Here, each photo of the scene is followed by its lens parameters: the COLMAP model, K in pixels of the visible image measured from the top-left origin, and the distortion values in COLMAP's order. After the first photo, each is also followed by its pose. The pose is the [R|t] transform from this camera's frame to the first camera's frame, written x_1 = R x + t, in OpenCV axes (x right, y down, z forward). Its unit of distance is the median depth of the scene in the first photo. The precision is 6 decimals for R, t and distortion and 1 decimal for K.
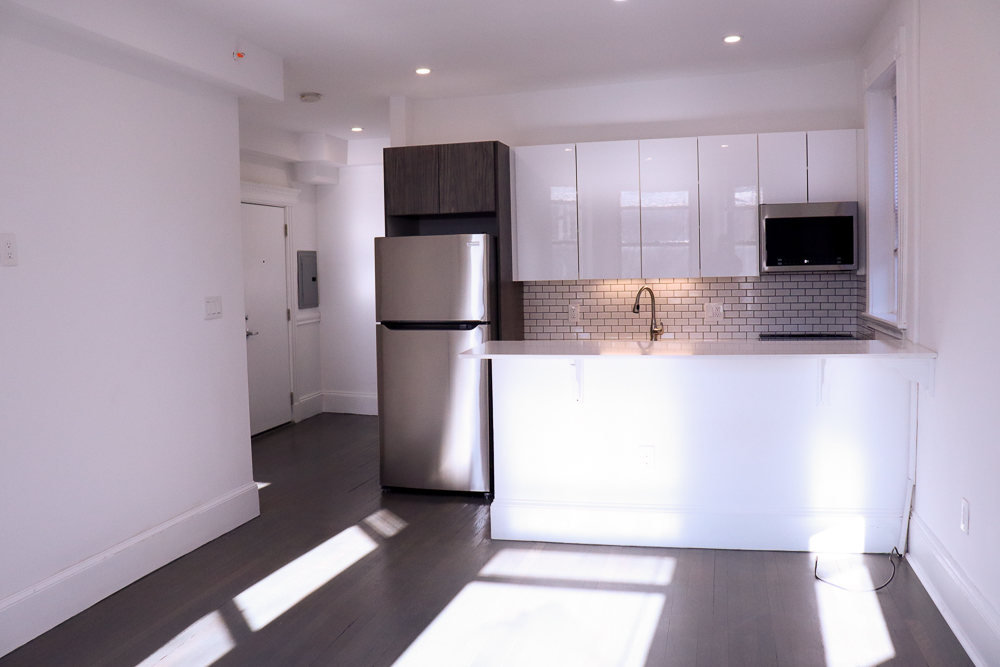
lens RADIAL K [[836.0, 0, 500.6], [0, 836.0, 338.2], [0, 0, 1]] dist [-0.155013, 0.141033]
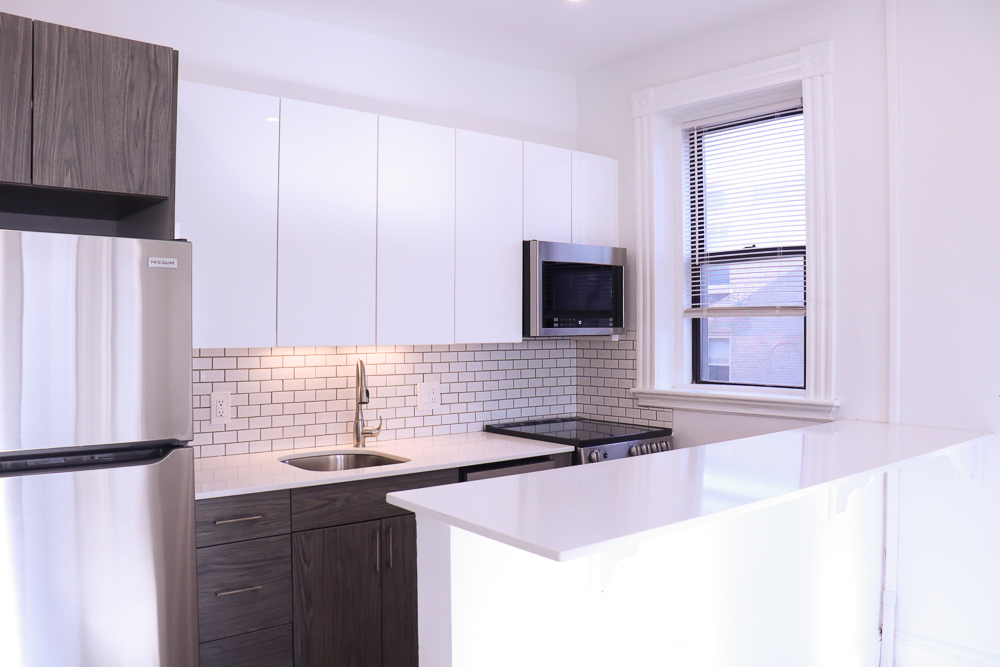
lens RADIAL K [[836.0, 0, 500.6], [0, 836.0, 338.2], [0, 0, 1]] dist [-0.155013, 0.141033]
pose [[0.574817, 0.016033, 0.818125, -0.265769], [0.058284, 0.996466, -0.060478, -0.035052], [-0.816204, 0.082447, 0.571851, 0.583248]]
